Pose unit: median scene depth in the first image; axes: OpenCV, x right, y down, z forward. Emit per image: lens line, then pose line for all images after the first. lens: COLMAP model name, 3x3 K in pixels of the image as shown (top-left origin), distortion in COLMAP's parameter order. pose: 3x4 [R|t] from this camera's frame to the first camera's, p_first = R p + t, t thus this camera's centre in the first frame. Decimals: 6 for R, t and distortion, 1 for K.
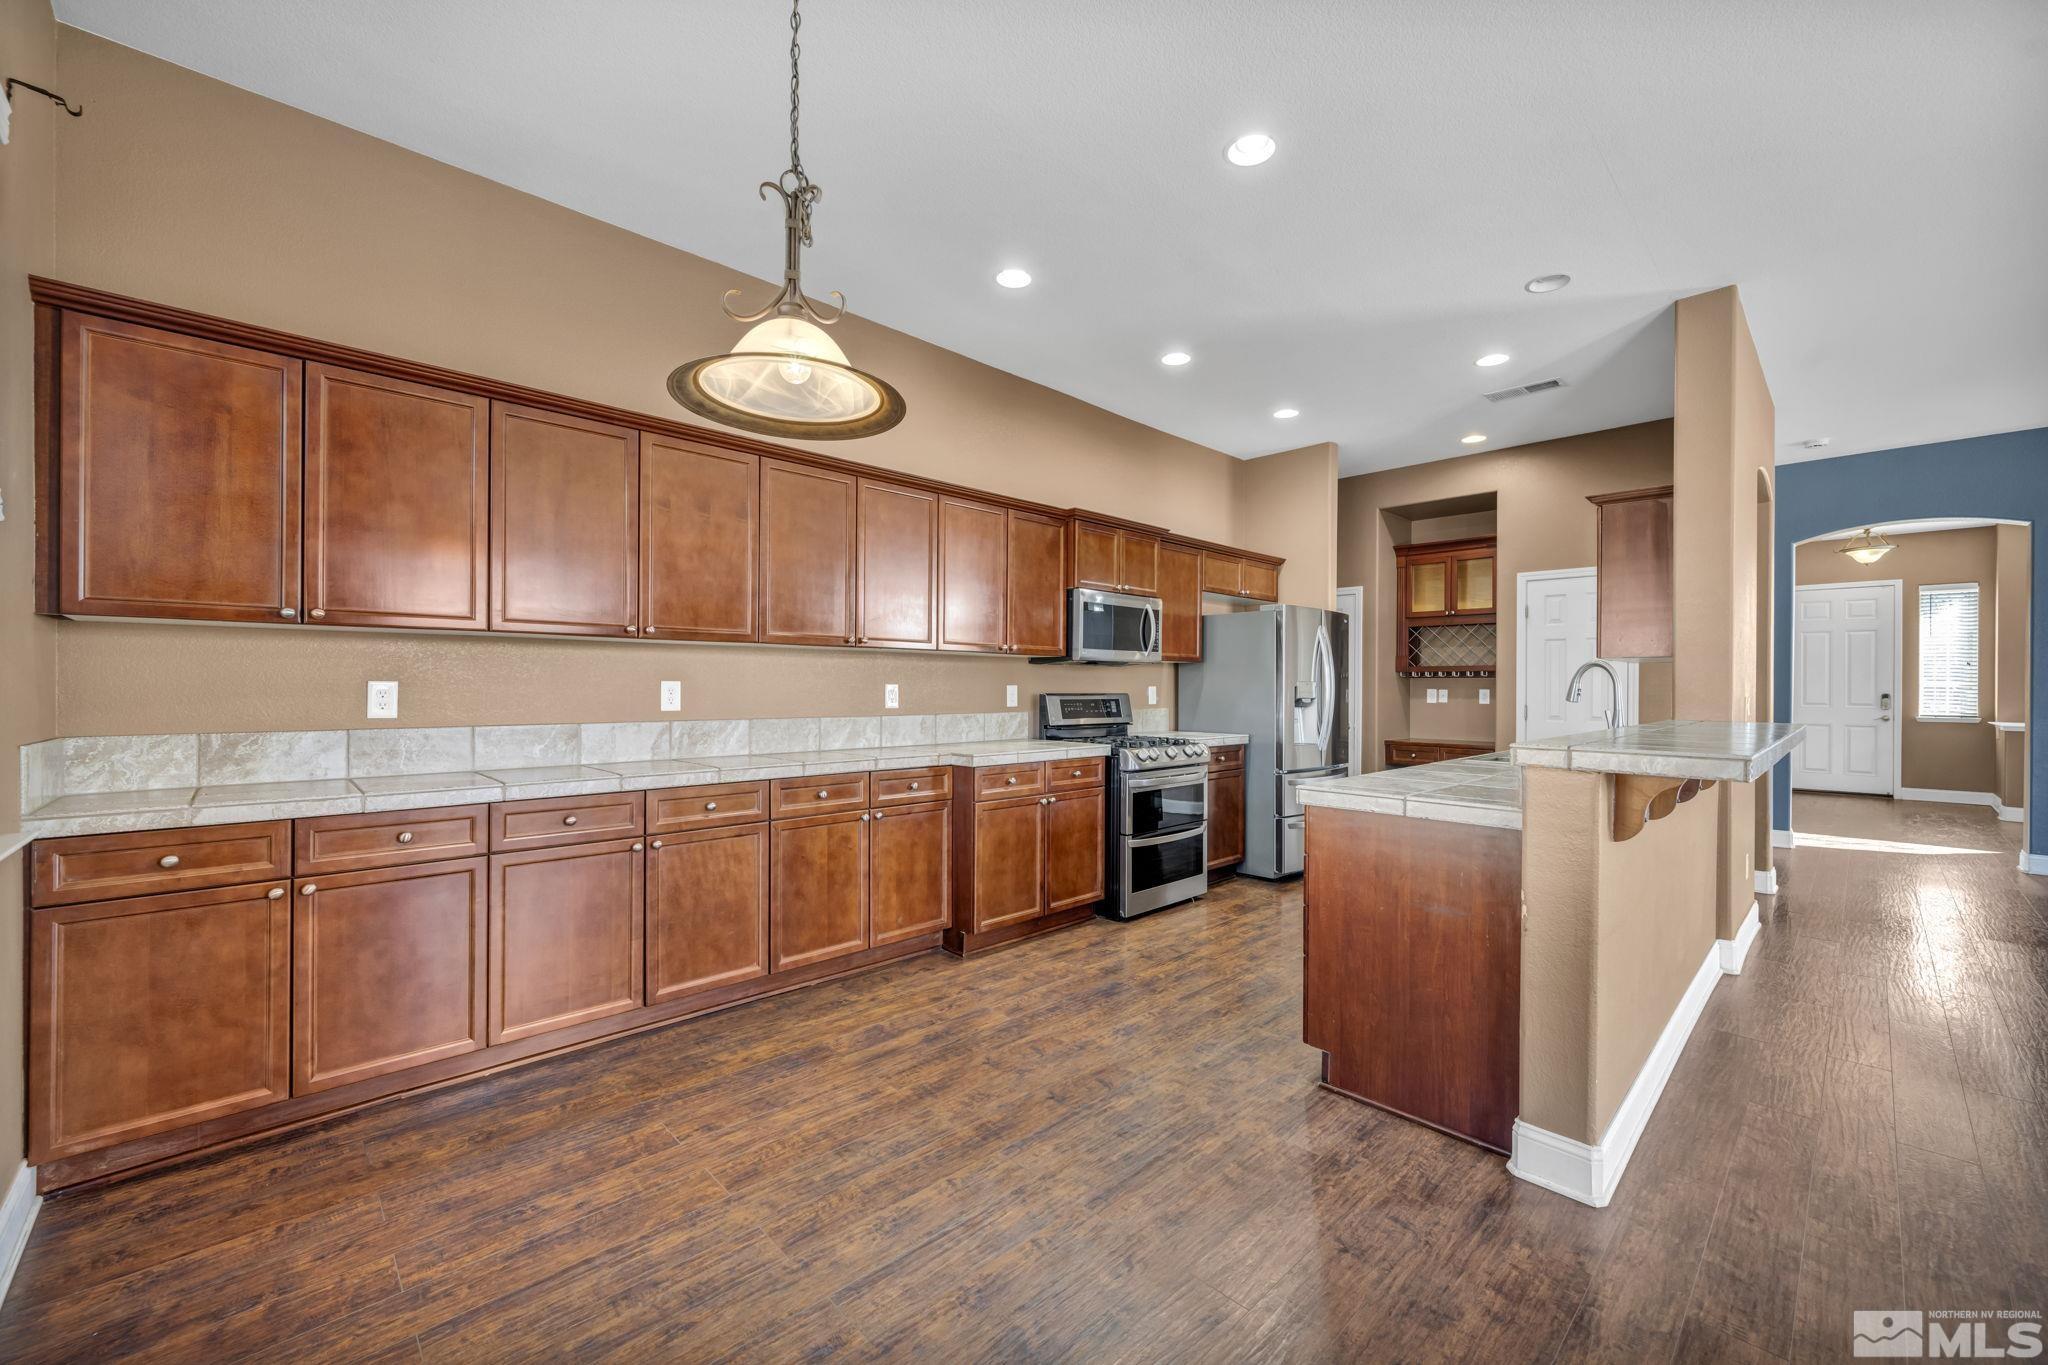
lens RADIAL K [[849.5, 0, 1024.0], [0, 849.5, 682.5], [0, 0, 1]] dist [-0.015025, 0.000211]
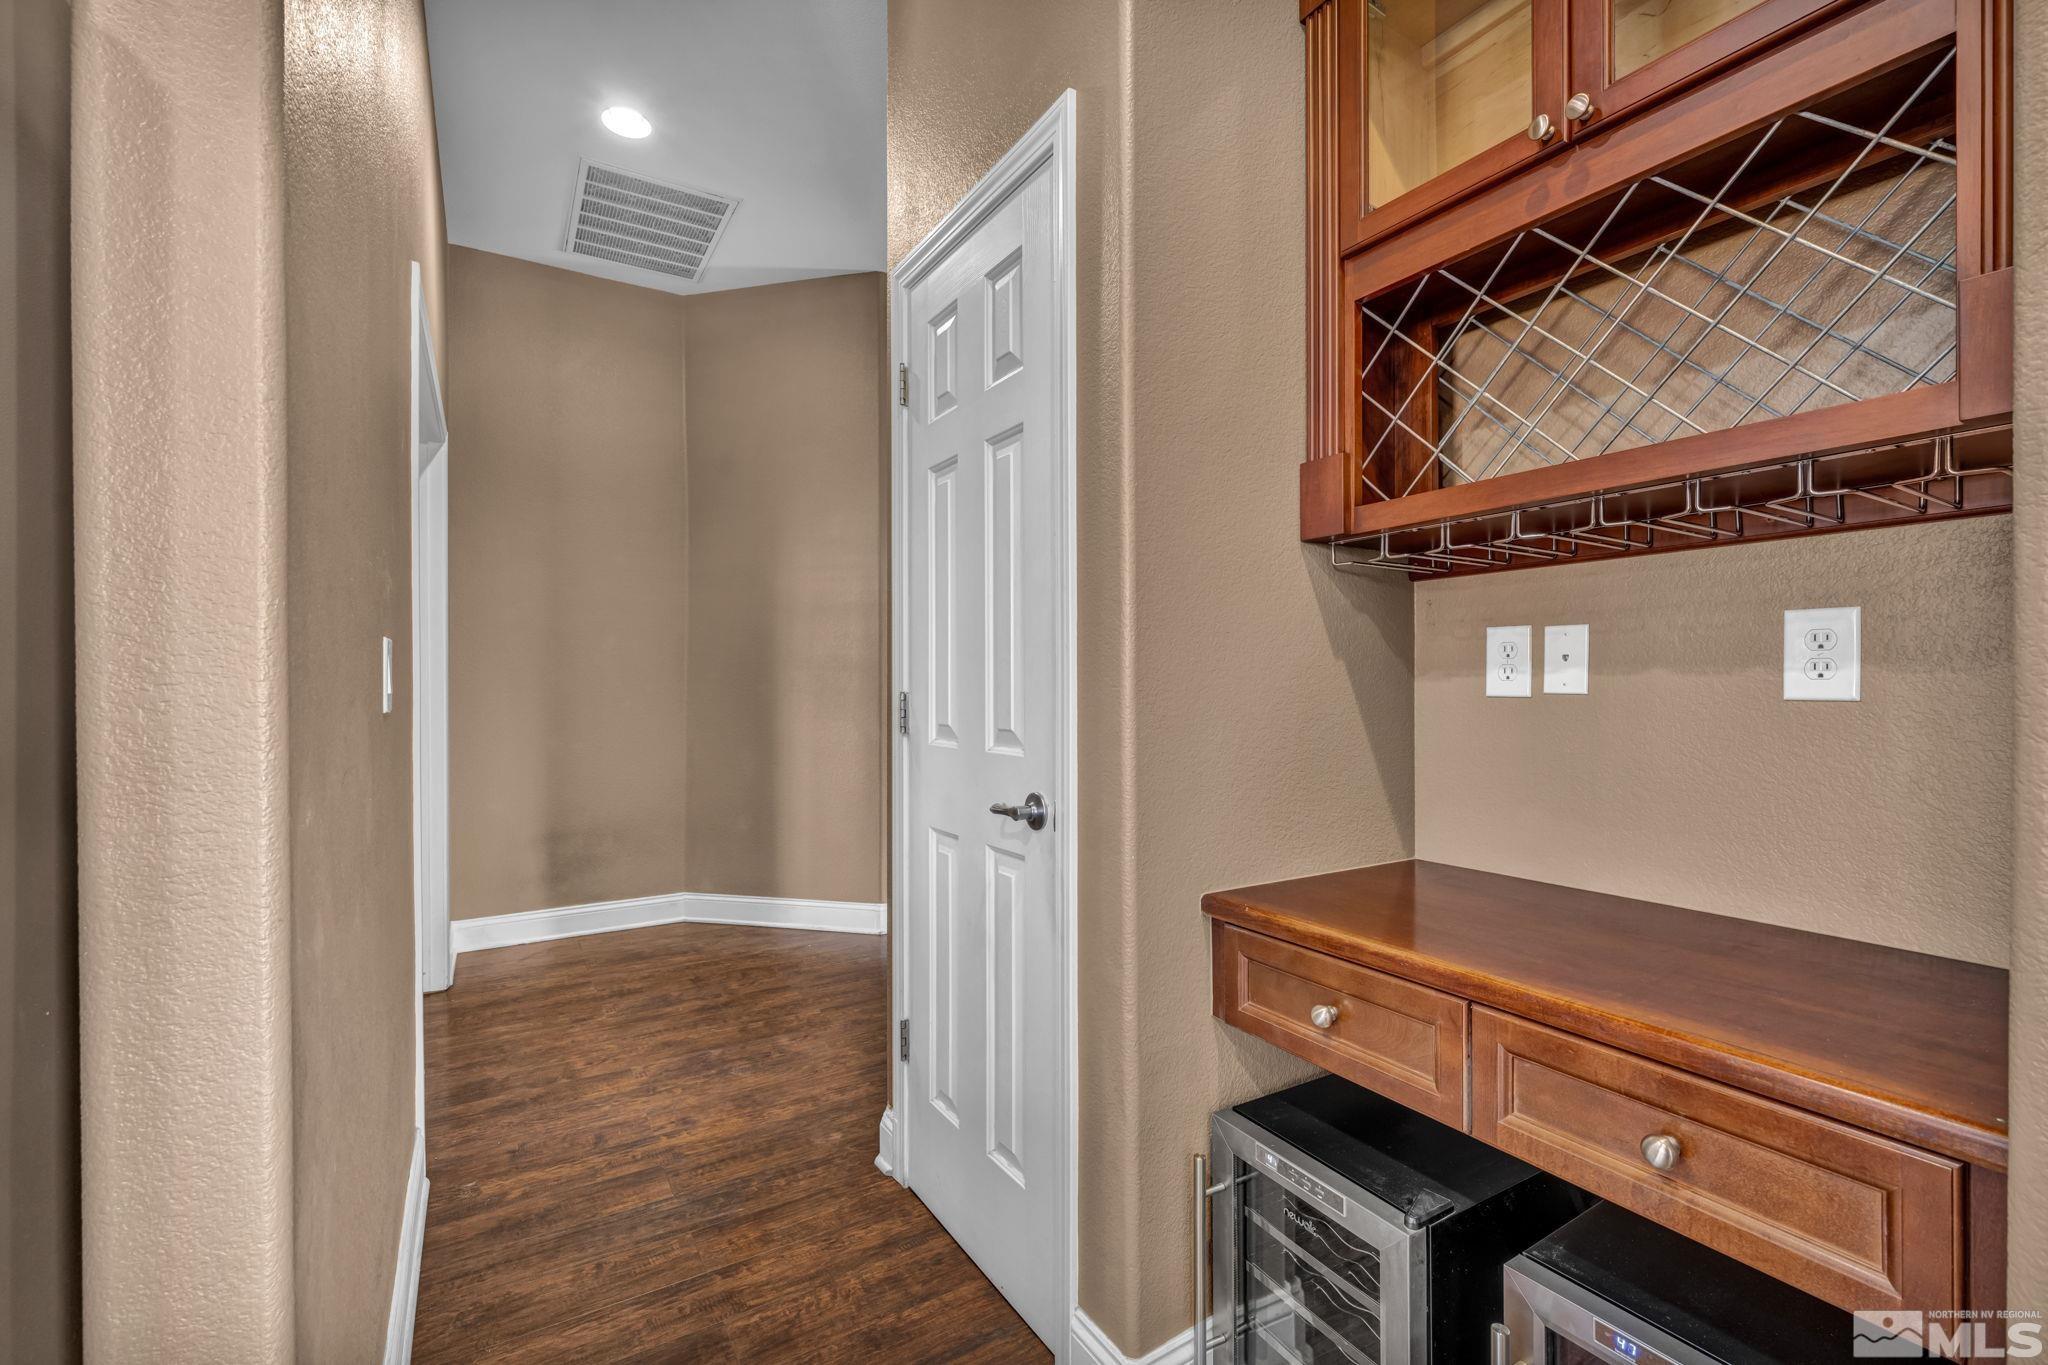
lens RADIAL K [[850.6, 0, 985.6], [0, 850.6, 704.1], [0, 0, 1]] dist [-0.044066, -0.000028]
pose [[0.967348, -0.002239, -0.253441, 0.536944], [0.009023, 0.999631, 0.025607, 0.025976], [0.253290, -0.027058, 0.967012, 1.012805]]
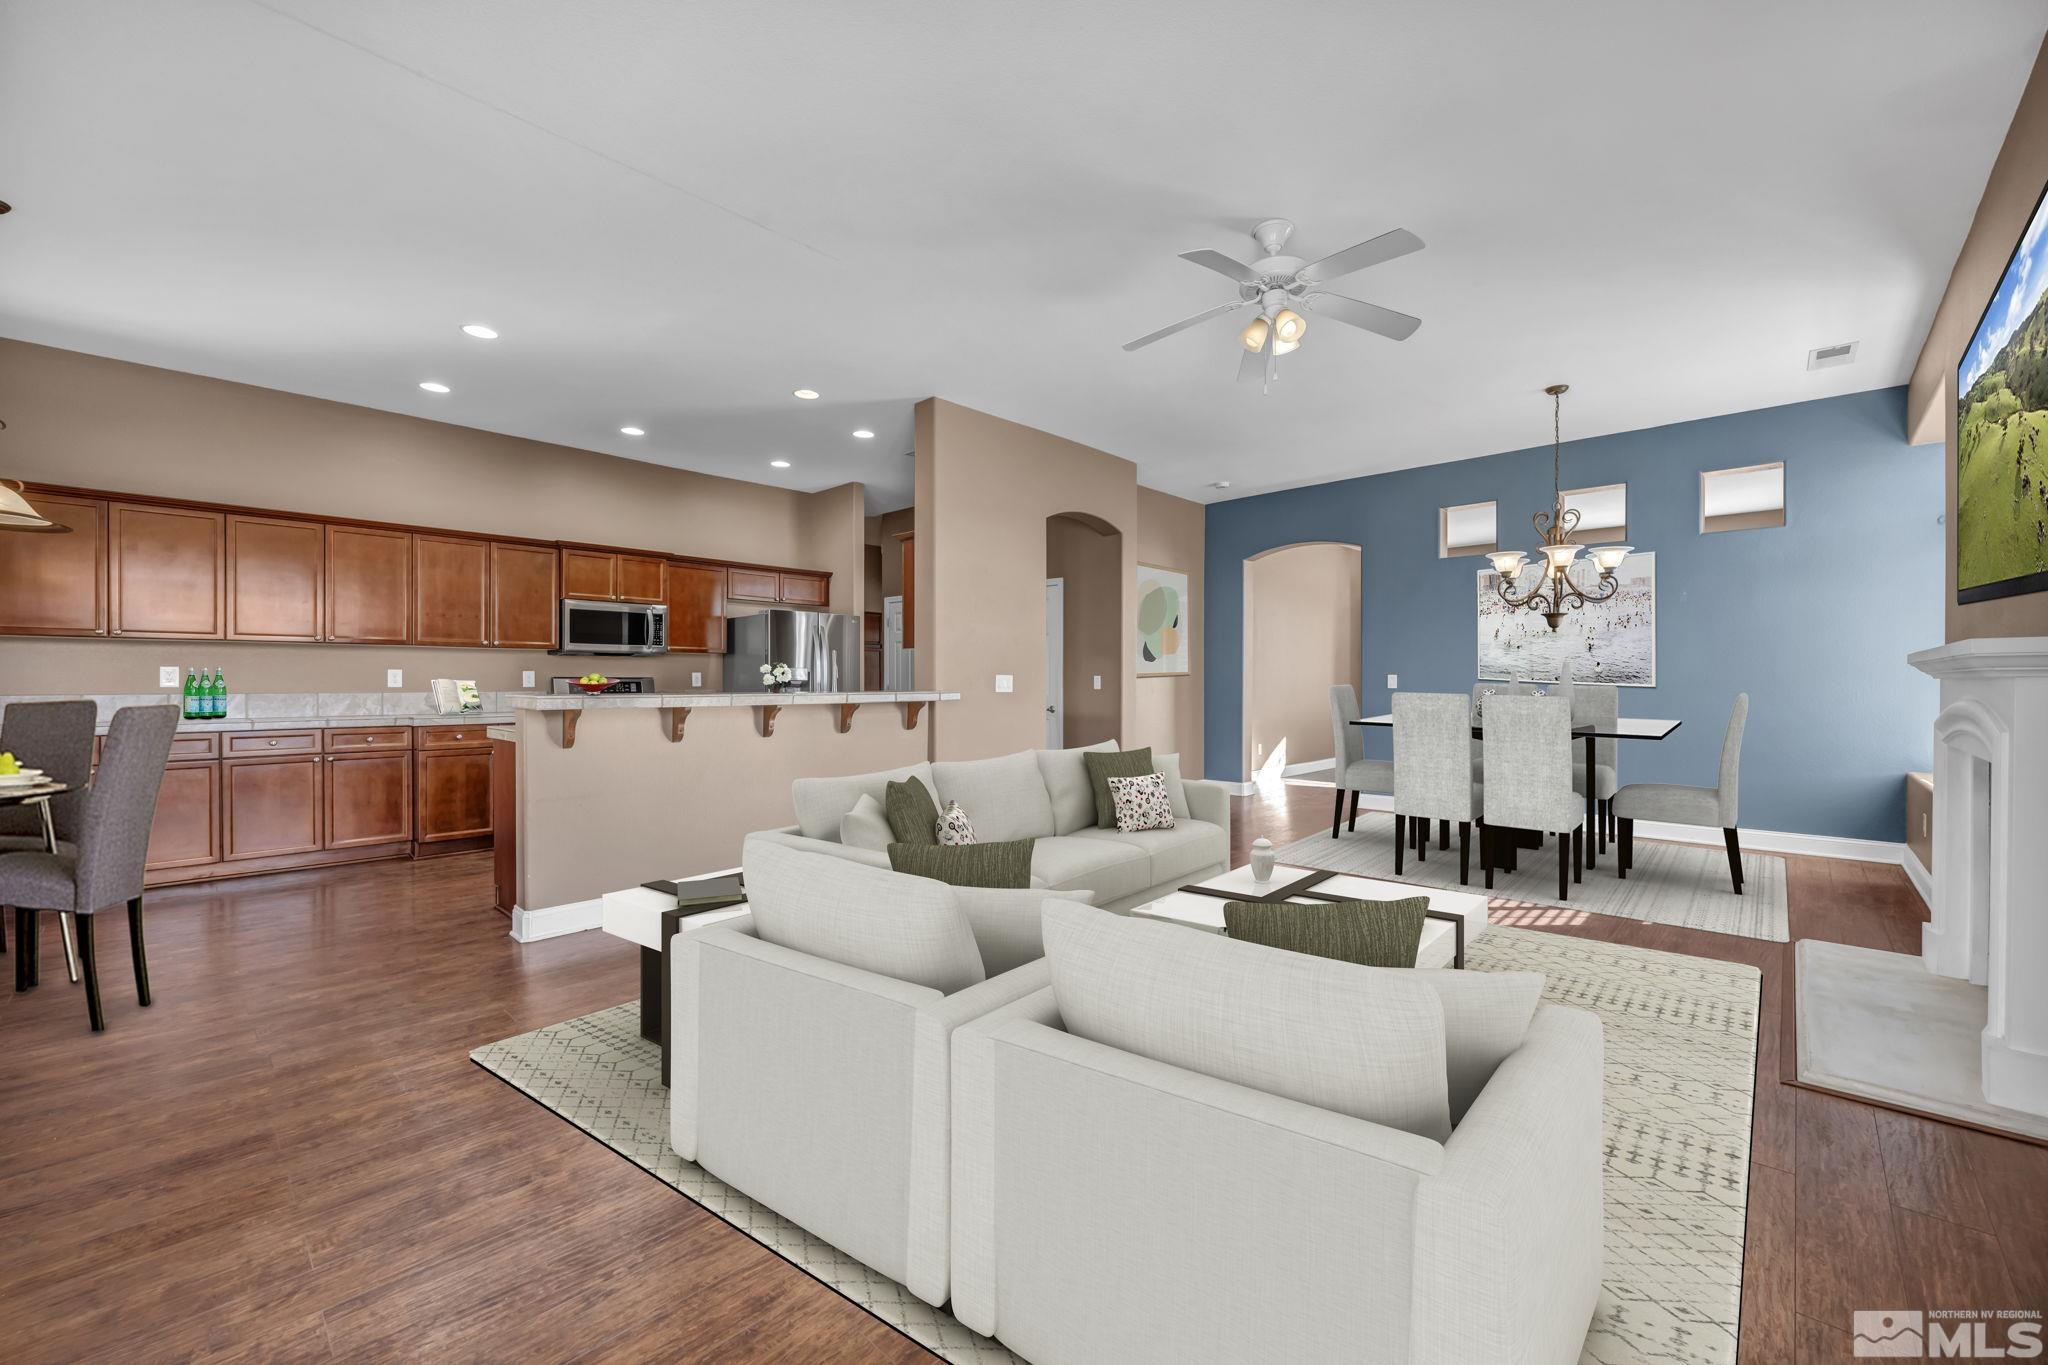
lens RADIAL K [[821.4, 0, 1024.0], [0, 821.4, 682.5], [0, 0, 1]] dist [-0.001238, -0.000196]
pose [[0.998660, -0.002890, 0.051667, 0.606486], [0.002227, 0.999914, 0.012894, 0.006162], [-0.051700, -0.012762, 0.998581, -0.296642]]
